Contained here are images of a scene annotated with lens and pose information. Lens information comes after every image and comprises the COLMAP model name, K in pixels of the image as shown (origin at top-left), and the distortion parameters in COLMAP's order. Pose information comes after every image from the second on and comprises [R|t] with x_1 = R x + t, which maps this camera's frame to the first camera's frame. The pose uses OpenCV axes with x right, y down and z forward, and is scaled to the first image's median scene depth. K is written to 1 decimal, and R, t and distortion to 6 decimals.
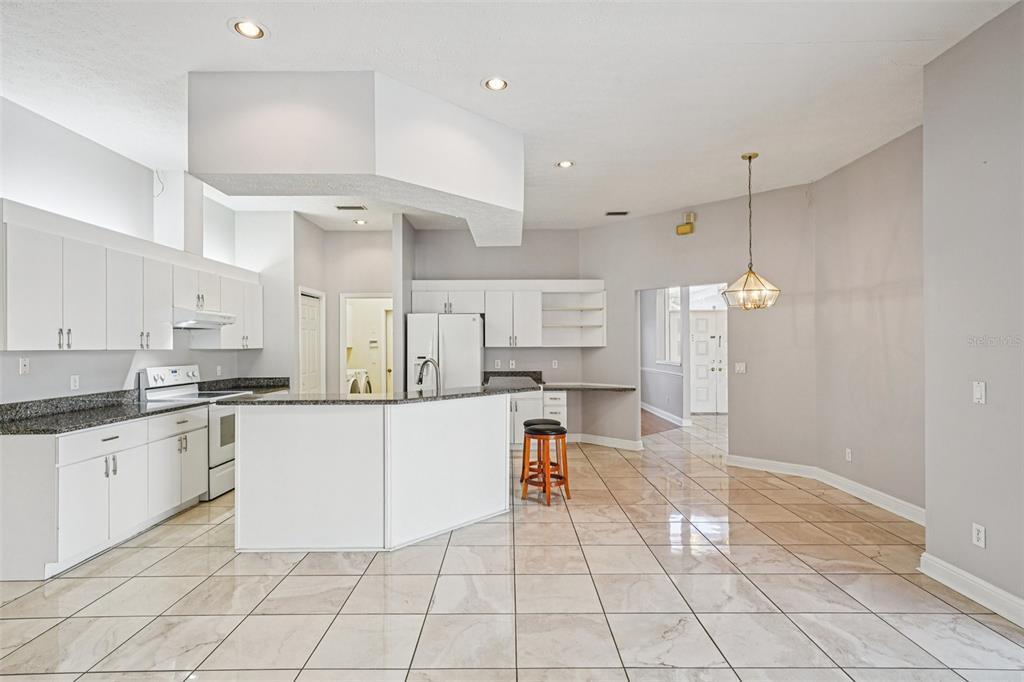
lens RADIAL K [[522.7, 0, 514.2], [0, 522.7, 345.7], [0, 0, 1]] dist [0.022215, 0.000148]
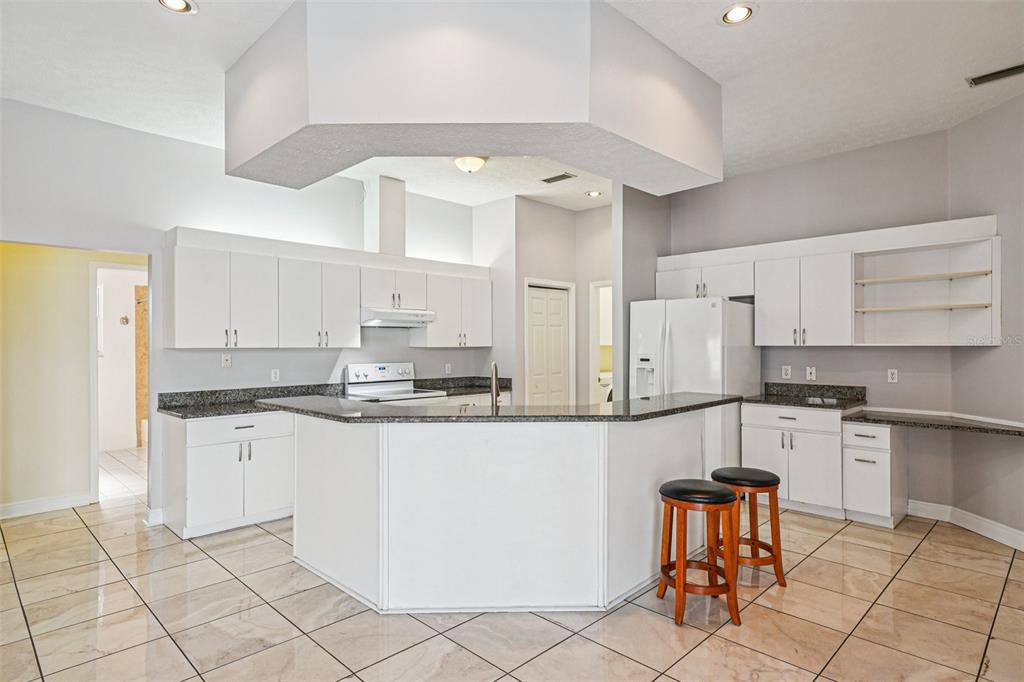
lens RADIAL K [[561.9, 0, 511.6], [0, 561.9, 347.4], [0, 0, 1]] dist [0.011982, 0.002302]
pose [[0.702042, 0.005388, -0.712116, 0.312117], [0.000566, 0.999967, 0.008124, -0.001894], [0.712136, -0.006107, 0.702015, 0.364429]]
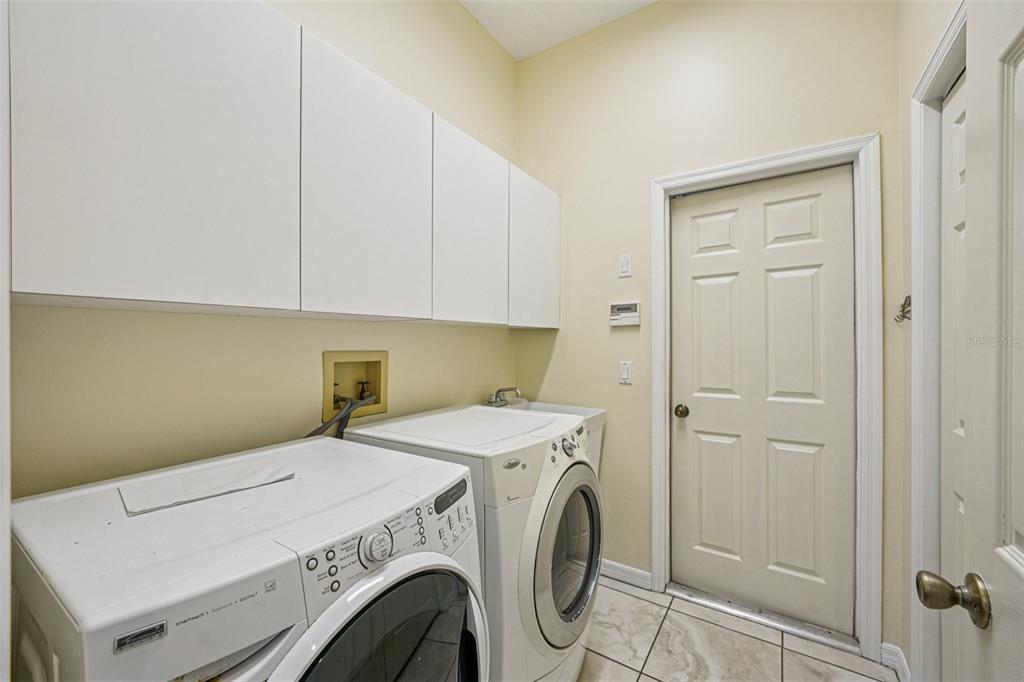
lens RADIAL K [[413.4, 0, 512.0], [0, 413.4, 341.0], [0, 0, 1]] dist [-0.001076, -0.000016]
pose [[0.835090, 0.004060, -0.550098, -0.347406], [-0.002368, 0.999990, 0.003786, 0.017813], [0.550108, -0.001859, 0.835091, 1.382050]]
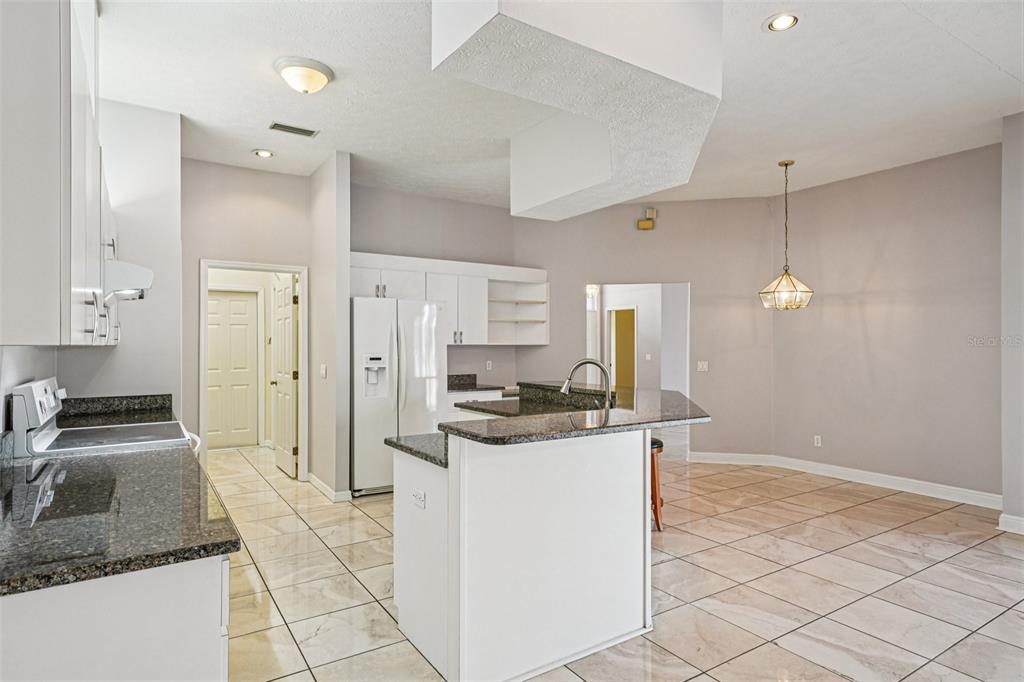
lens RADIAL K [[561.9, 0, 511.6], [0, 561.9, 347.4], [0, 0, 1]] dist [0.011982, 0.002302]
pose [[0.840314, 0.002322, 0.542094, -0.526842], [-0.005508, 0.999976, 0.004254, 0.003123], [-0.542071, -0.006560, 0.840307, 0.301149]]
